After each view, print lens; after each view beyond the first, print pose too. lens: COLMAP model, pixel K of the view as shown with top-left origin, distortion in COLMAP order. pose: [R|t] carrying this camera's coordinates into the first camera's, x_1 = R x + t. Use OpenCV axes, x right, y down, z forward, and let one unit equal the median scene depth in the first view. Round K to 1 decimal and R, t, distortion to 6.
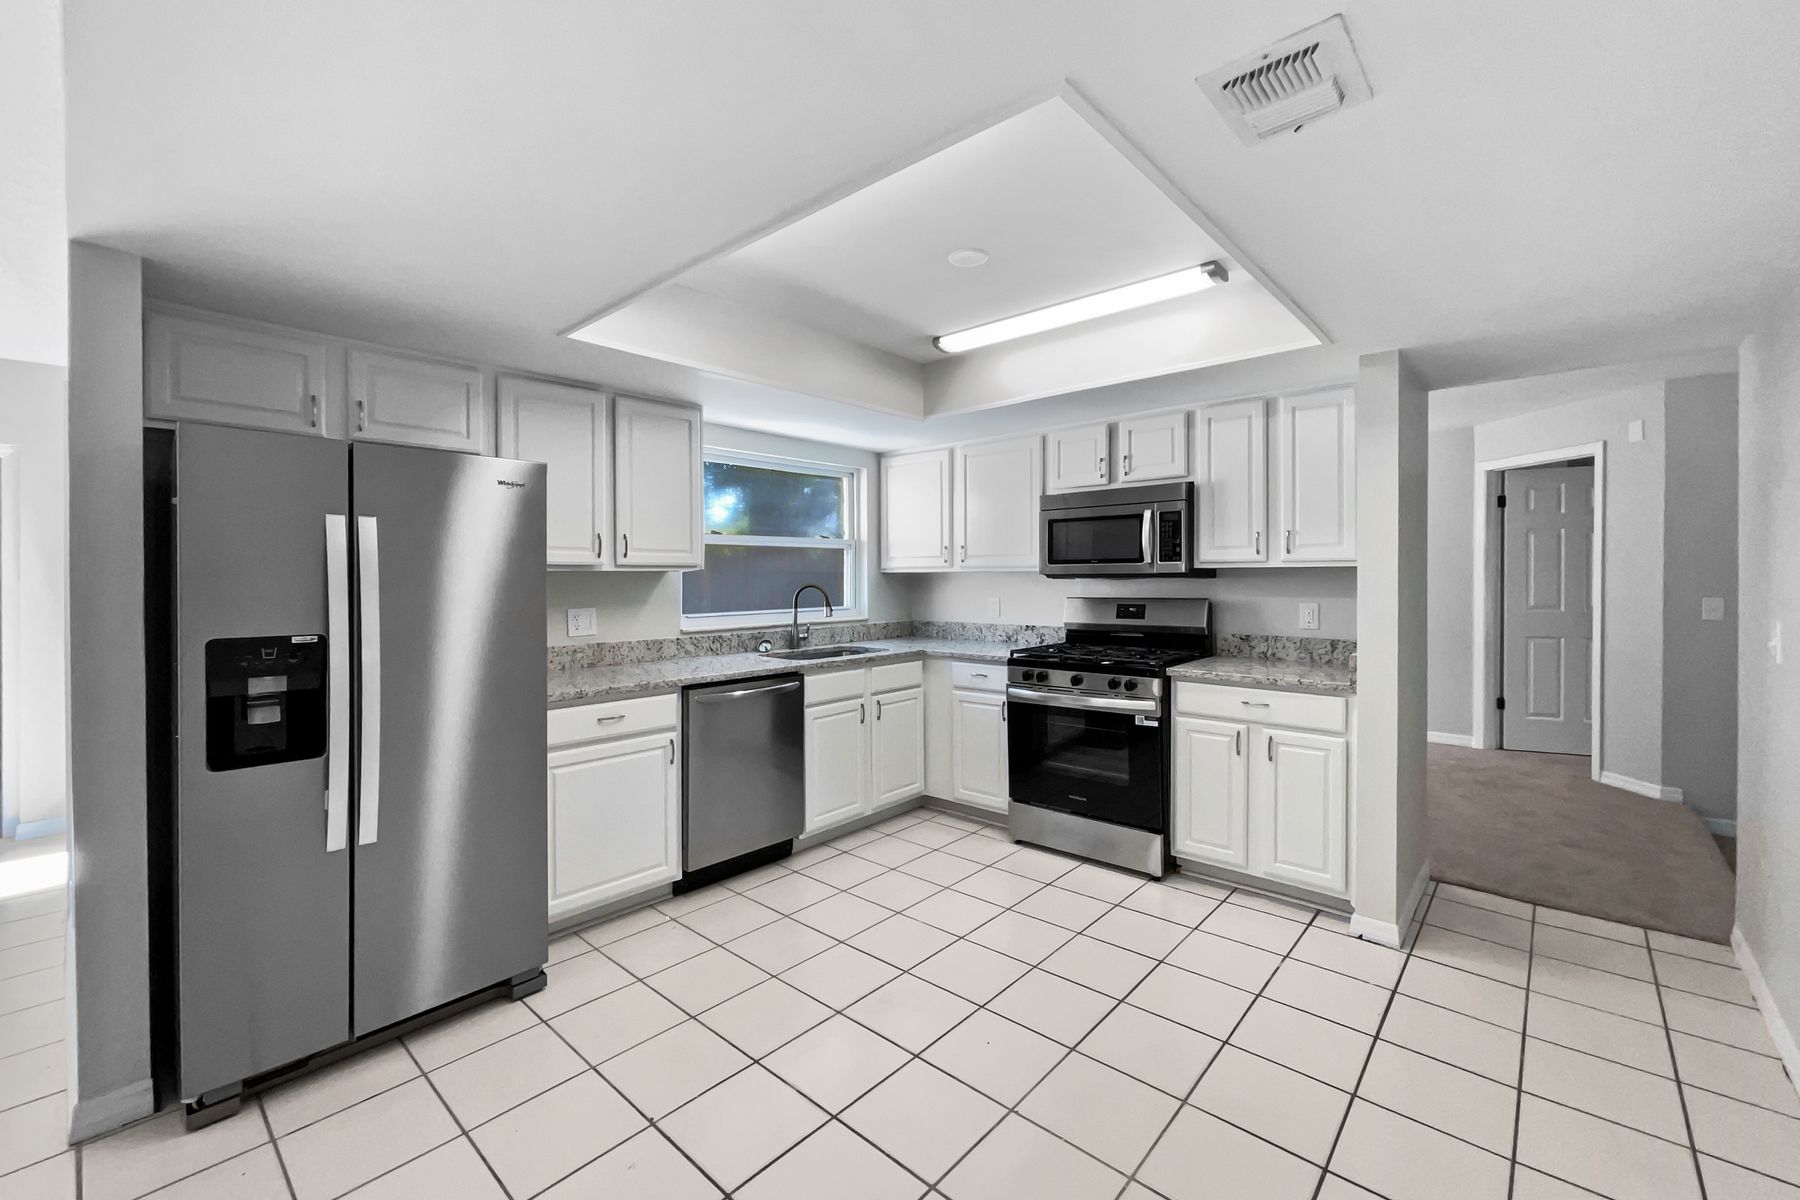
lens RADIAL K [[745.5, 0, 901.3], [0, 745.5, 579.6], [0, 0, 1]] dist [-0.000623, -0.000029]
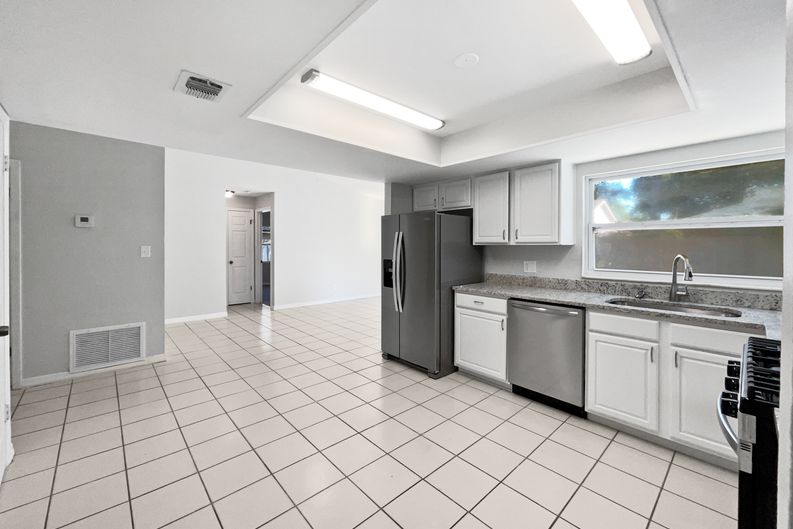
lens RADIAL K [[323.4, 0, 397.4], [0, 323.4, 245.6], [0, 0, 1]] dist [-0.000409, -0.000035]
pose [[-0.095033, 0.004401, -0.995464, 0.670146], [-0.010475, 0.999930, 0.005421, -0.011163], [0.995419, 0.010943, -0.094980, 0.737553]]
